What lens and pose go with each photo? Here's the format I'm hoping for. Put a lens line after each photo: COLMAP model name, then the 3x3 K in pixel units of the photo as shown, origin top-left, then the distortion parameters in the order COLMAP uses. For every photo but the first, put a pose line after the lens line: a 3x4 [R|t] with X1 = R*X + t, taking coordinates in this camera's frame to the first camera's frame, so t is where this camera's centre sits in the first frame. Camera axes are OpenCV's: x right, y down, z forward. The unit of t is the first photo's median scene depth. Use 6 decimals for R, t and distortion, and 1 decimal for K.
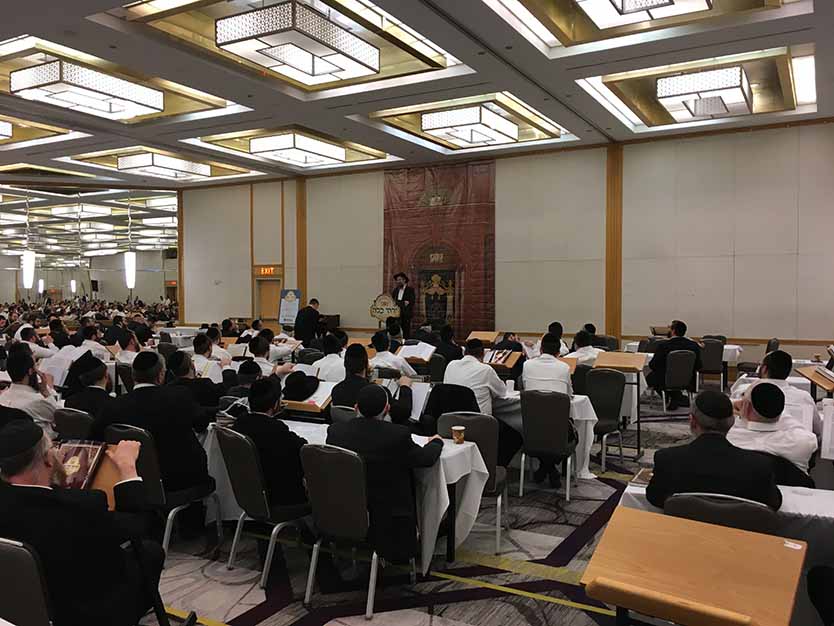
lens RADIAL K [[704.4, 0, 417.0], [0, 704.4, 313.0], [0, 0, 1]] dist [0.083358, -0.108105]
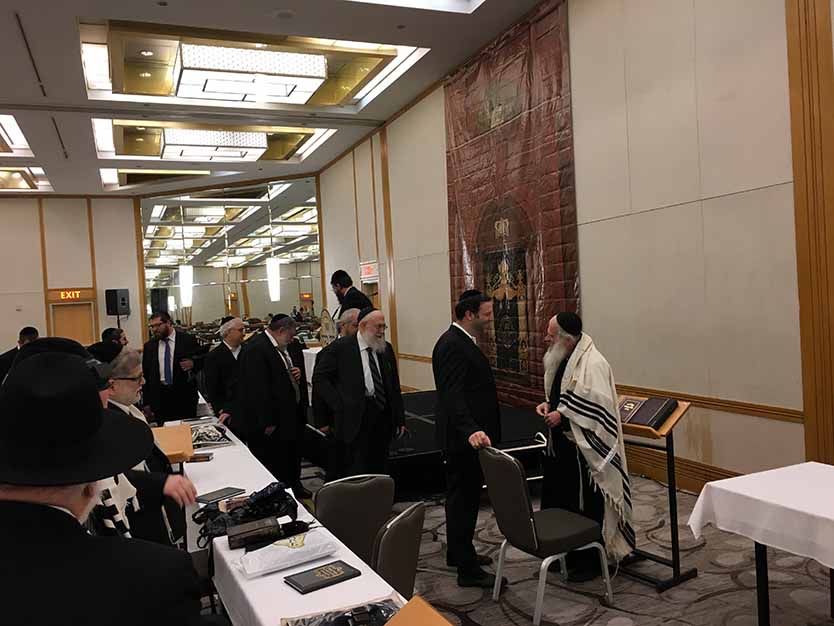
lens RADIAL K [[704.4, 0, 417.0], [0, 704.4, 313.0], [0, 0, 1]] dist [0.083358, -0.108105]
pose [[0.786285, -0.029399, -0.617165, 0.339899], [0.038534, 0.999256, 0.001493, -0.022965], [0.616662, -0.024956, 0.786833, 0.647275]]
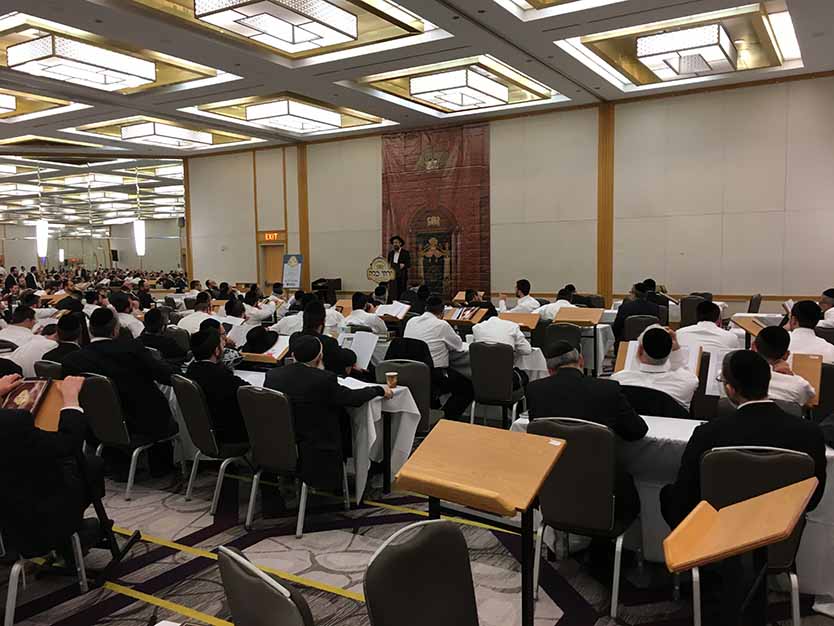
lens RADIAL K [[704.4, 0, 417.0], [0, 704.4, 313.0], [0, 0, 1]] dist [0.083358, -0.108105]
pose [[0.999425, -0.012729, -0.031443, 0.039695], [0.014267, 0.998688, 0.049190, 0.004333], [0.030775, -0.049610, 0.998294, -0.027015]]
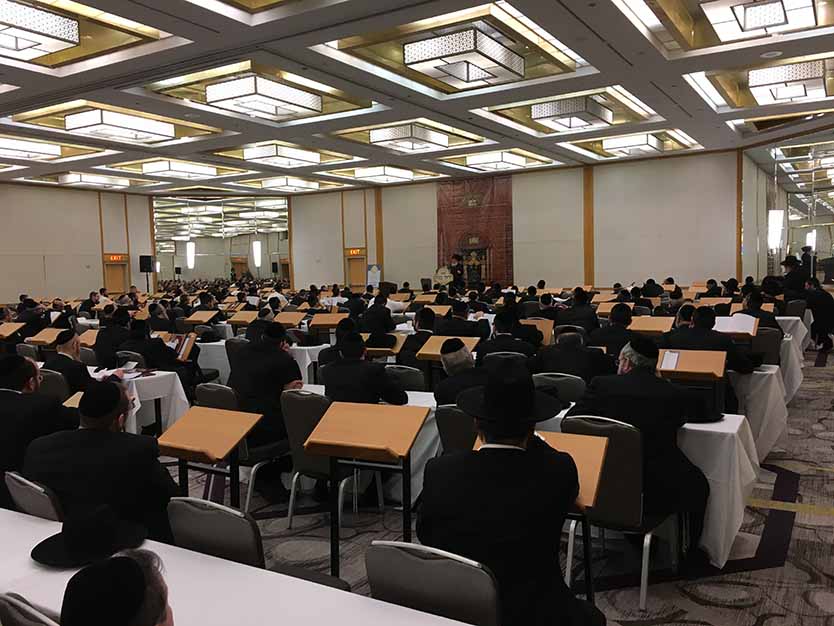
lens RADIAL K [[704.4, 0, 417.0], [0, 704.4, 313.0], [0, 0, 1]] dist [0.083358, -0.108105]
pose [[0.999222, -0.025427, -0.030159, -0.060122], [0.026556, 0.998939, 0.037632, 0.018945], [0.029170, -0.038404, 0.998836, -0.594115]]
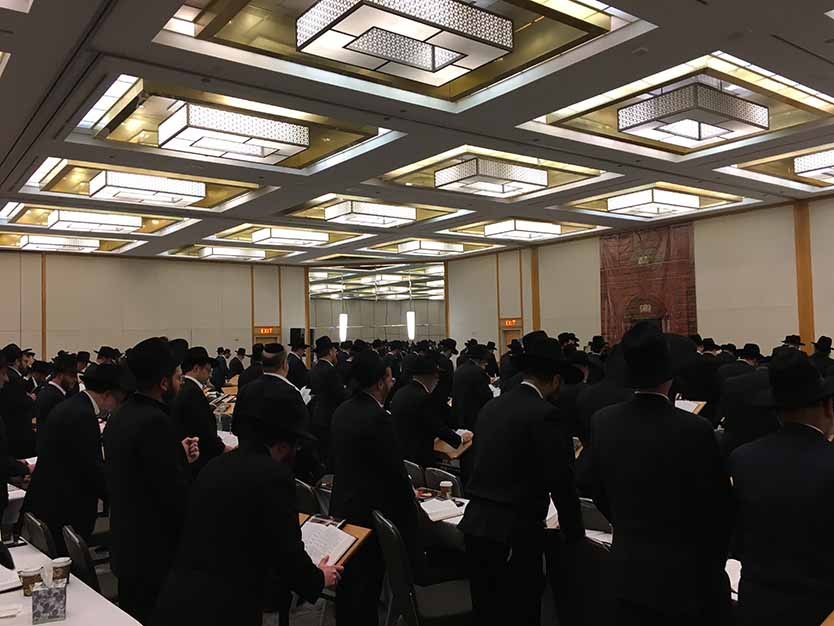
lens RADIAL K [[704.4, 0, 417.0], [0, 704.4, 313.0], [0, 0, 1]] dist [0.083358, -0.108105]
pose [[0.916867, -0.037178, -0.397458, 0.169929], [0.012706, 0.997867, -0.064029, -0.001181], [0.398990, 0.053656, 0.915384, -0.247150]]
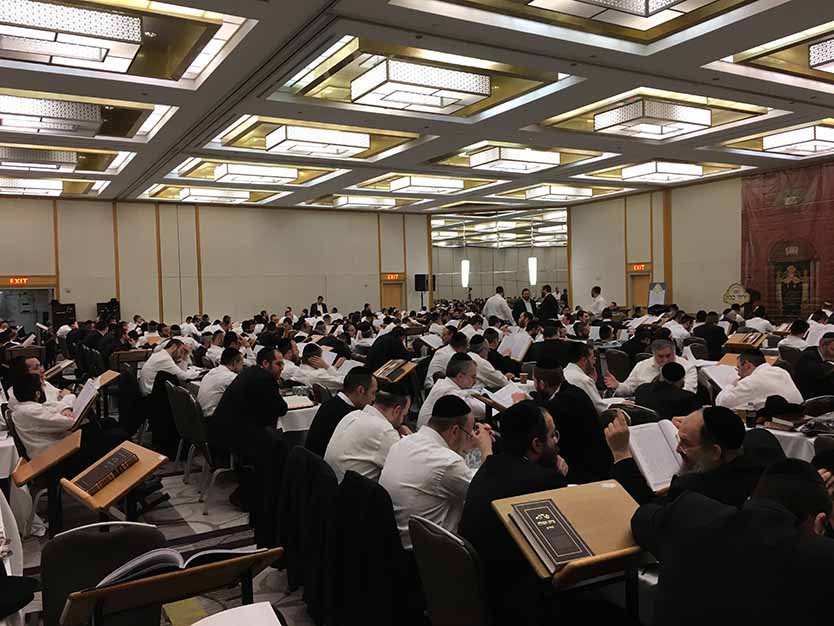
lens RADIAL K [[704.4, 0, 417.0], [0, 704.4, 313.0], [0, 0, 1]] dist [0.083358, -0.108105]
pose [[0.862573, -0.006518, -0.505890, 0.102382], [0.011687, 0.999907, 0.007044, 0.007102], [0.505797, -0.011988, 0.862569, -0.331965]]
